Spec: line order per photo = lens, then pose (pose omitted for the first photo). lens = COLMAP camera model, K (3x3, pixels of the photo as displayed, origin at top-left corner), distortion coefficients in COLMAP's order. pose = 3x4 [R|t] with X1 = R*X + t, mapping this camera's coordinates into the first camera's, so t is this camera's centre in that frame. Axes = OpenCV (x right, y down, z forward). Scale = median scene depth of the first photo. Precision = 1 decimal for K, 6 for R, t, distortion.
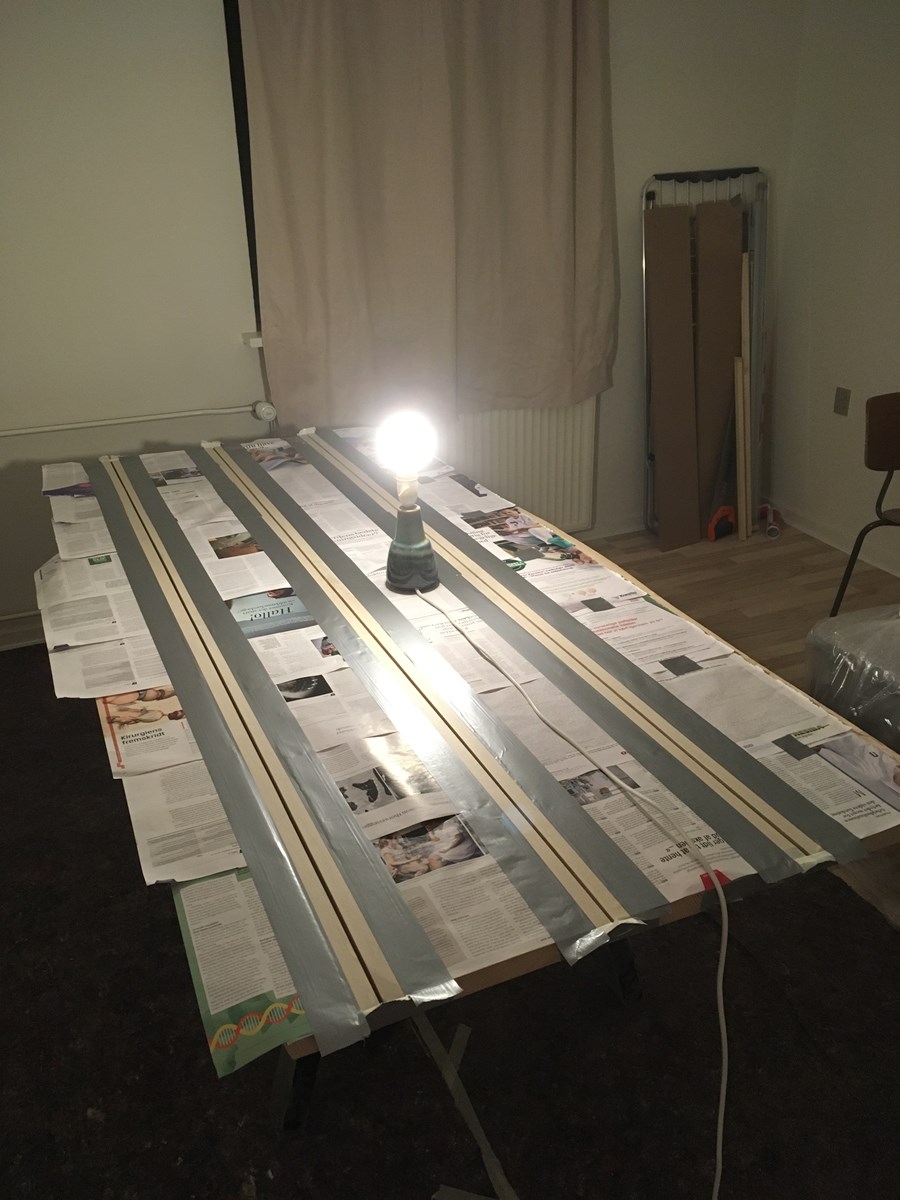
lens RADIAL K [[1050.8, 0, 450.0], [0, 1050.8, 600.0], [0, 0, 1]] dist [0.052097, -0.072136]
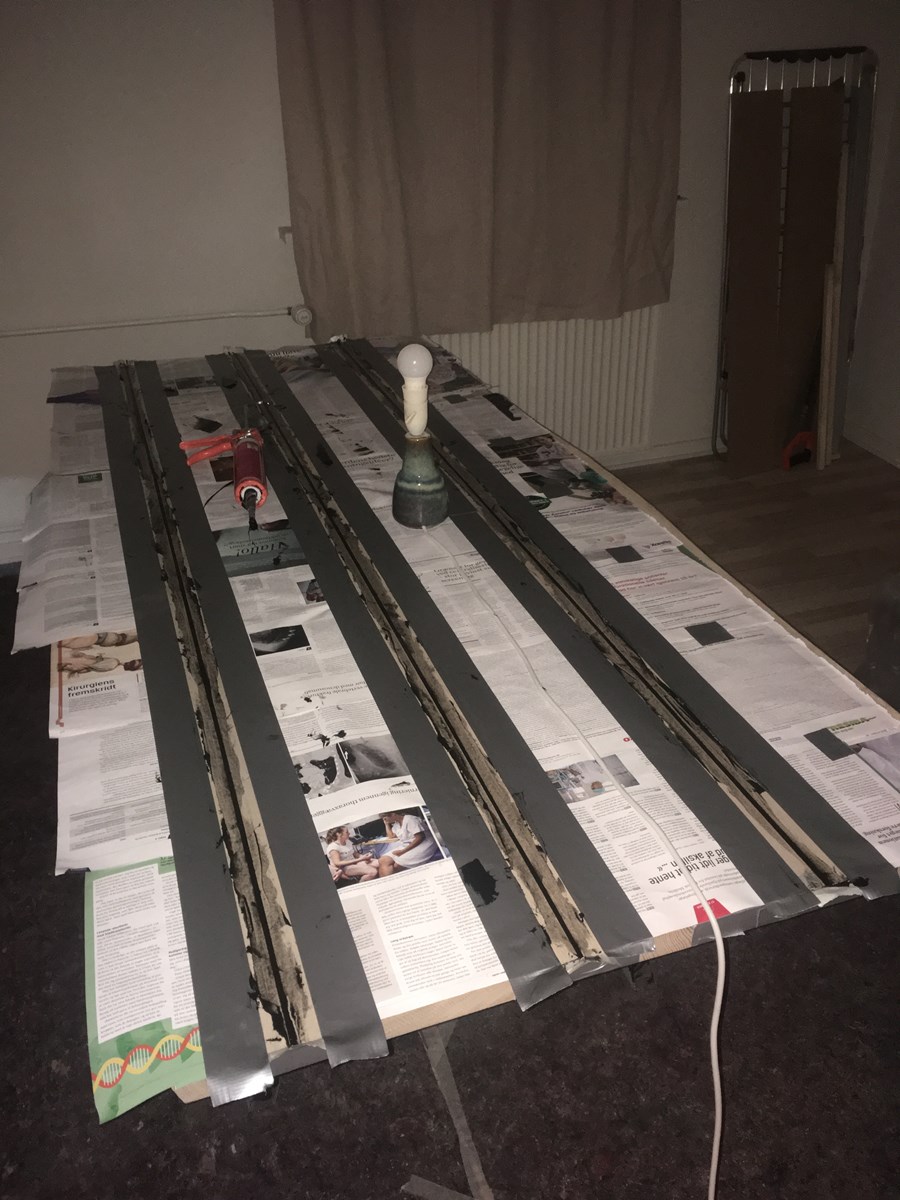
lens RADIAL K [[1042.8, 0, 450.0], [0, 1042.8, 600.0], [0, 0, 1]] dist [0.079744, -0.138588]
pose [[0.996126, 0.046386, -0.074709, 0.068943], [-0.039314, 0.994843, 0.093497, -0.037495], [0.078661, -0.090197, 0.992813, 0.127049]]
